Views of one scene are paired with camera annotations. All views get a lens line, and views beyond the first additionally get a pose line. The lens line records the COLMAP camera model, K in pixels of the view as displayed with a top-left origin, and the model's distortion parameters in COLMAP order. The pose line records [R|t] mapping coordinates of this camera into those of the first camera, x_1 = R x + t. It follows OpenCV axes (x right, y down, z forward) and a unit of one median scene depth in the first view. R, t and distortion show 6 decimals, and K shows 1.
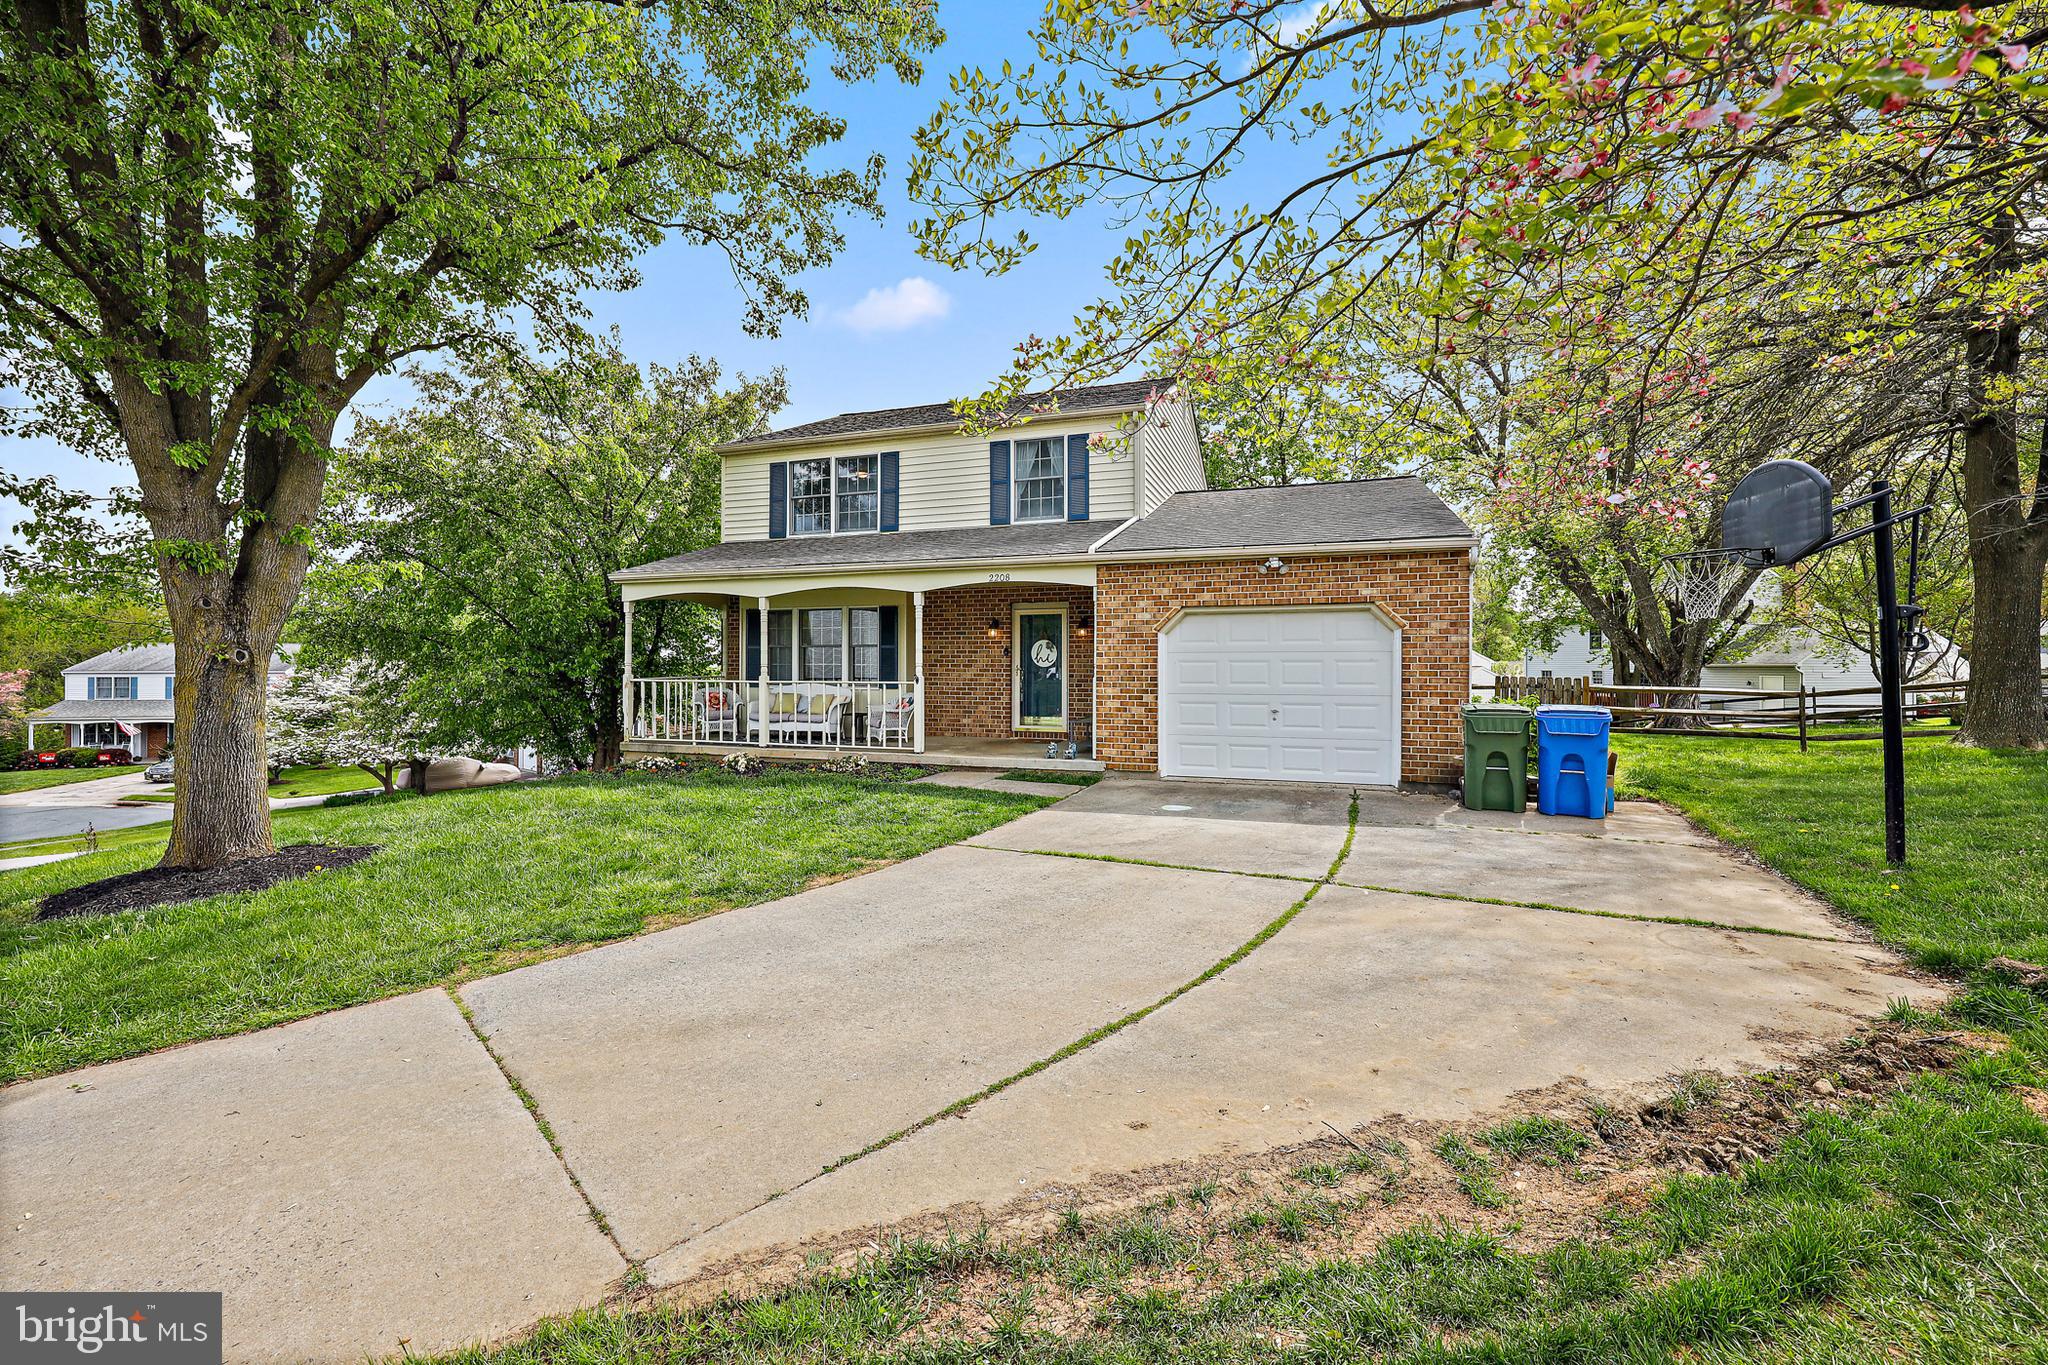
lens RADIAL K [[845.6, 0, 1022.5], [0, 845.6, 673.3], [0, 0, 1]] dist [0.010479, 0.000001]
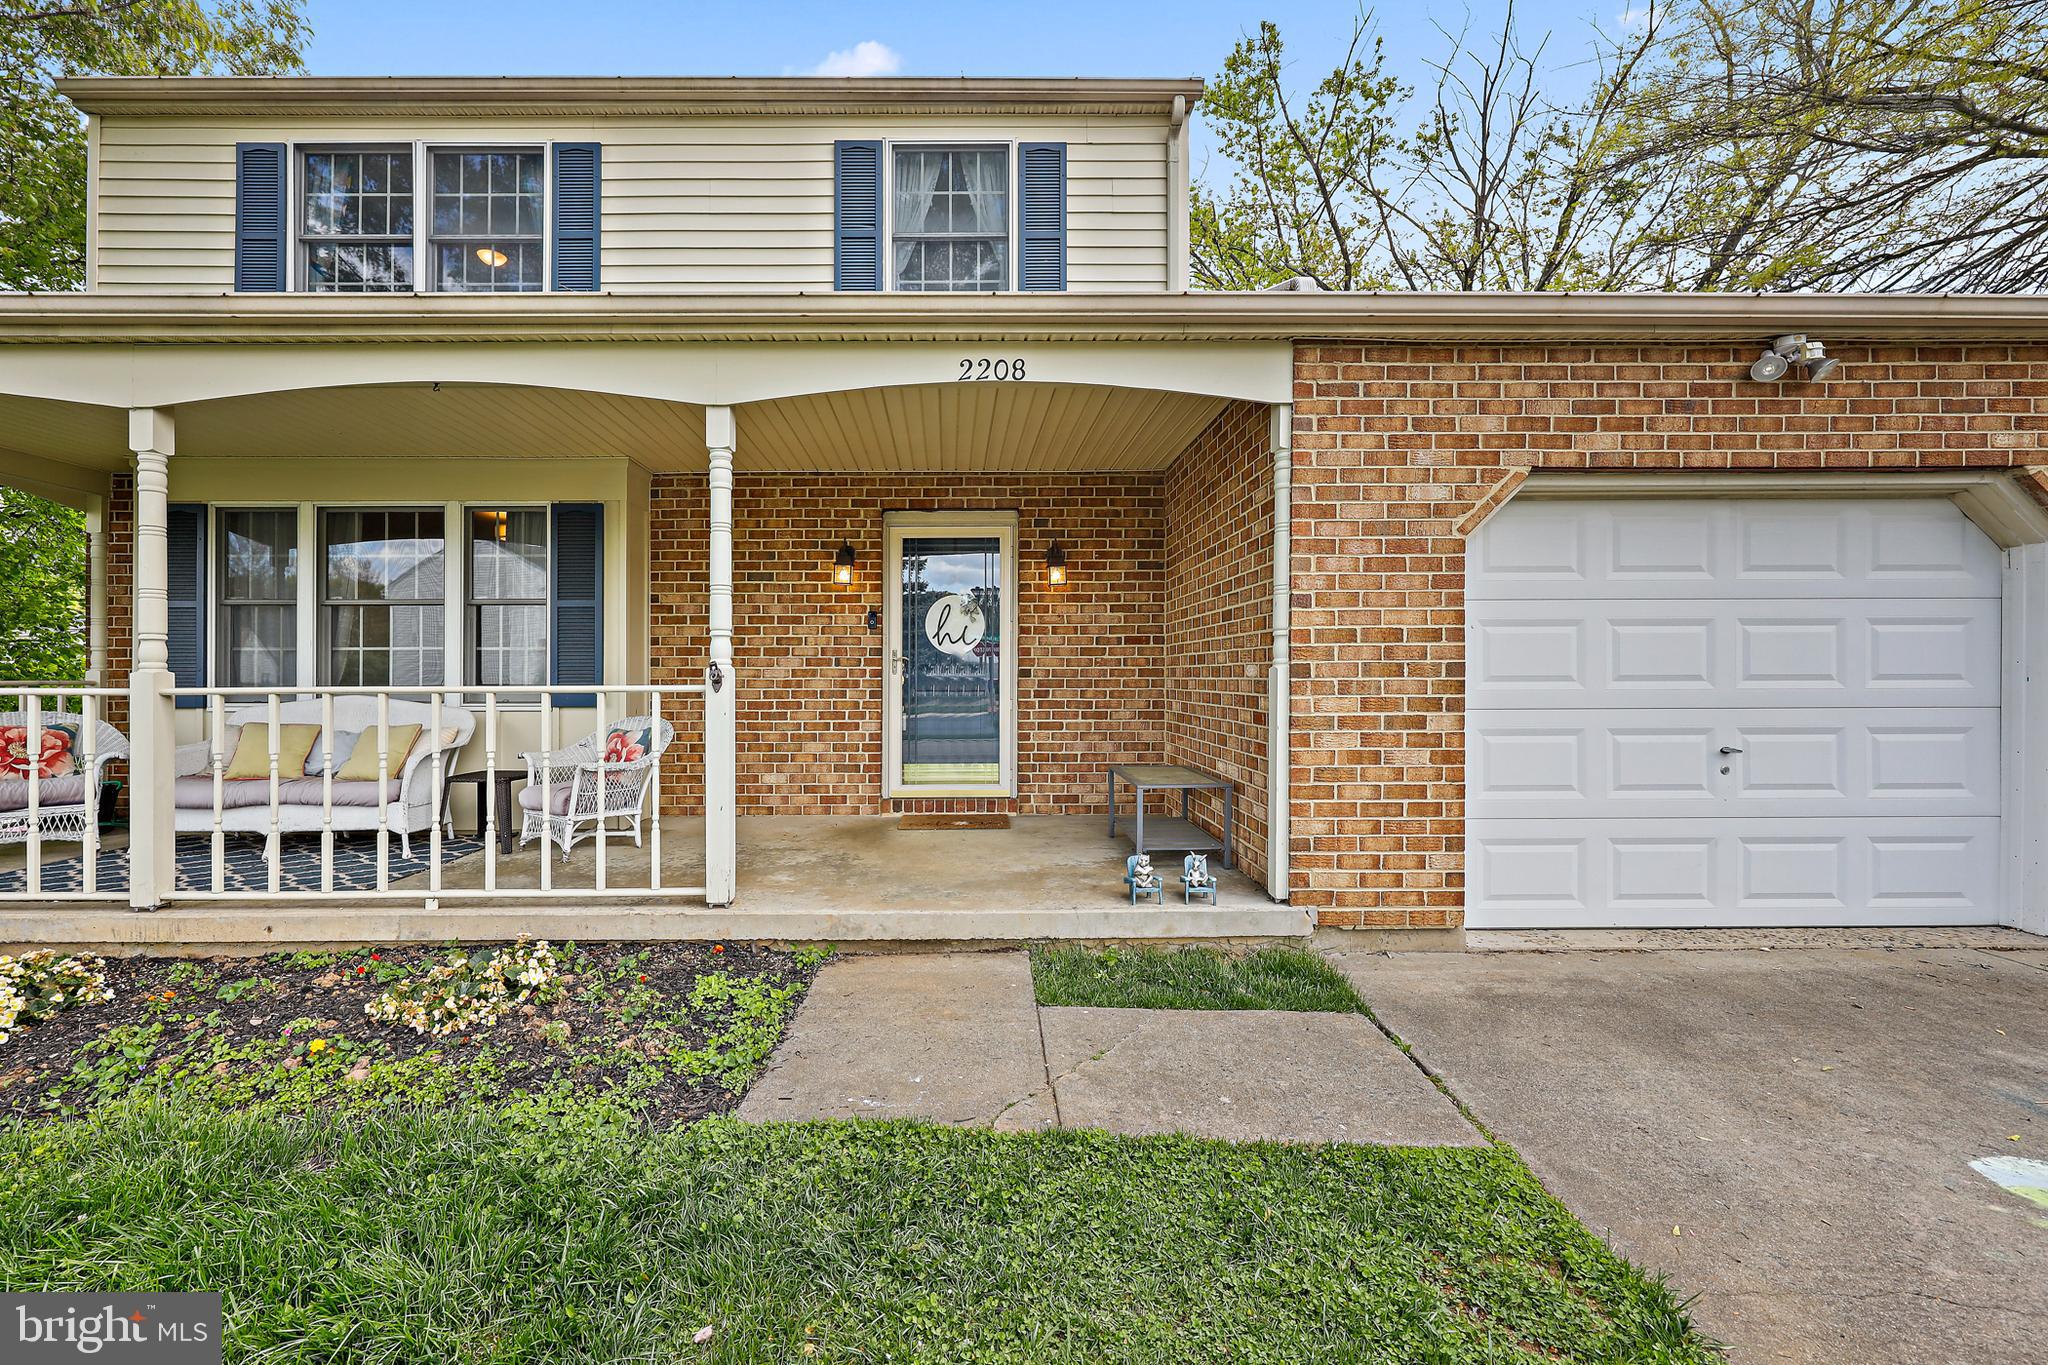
lens RADIAL K [[882.5, 0, 984.3], [0, 882.5, 673.8], [0, 0, 1]] dist [0.000471, -0.000076]
pose [[0.940311, -0.001518, 0.340313, -0.132253], [0.006551, 0.999885, -0.013642, 0.010441], [-0.340253, 0.015057, 0.940213, 0.597896]]
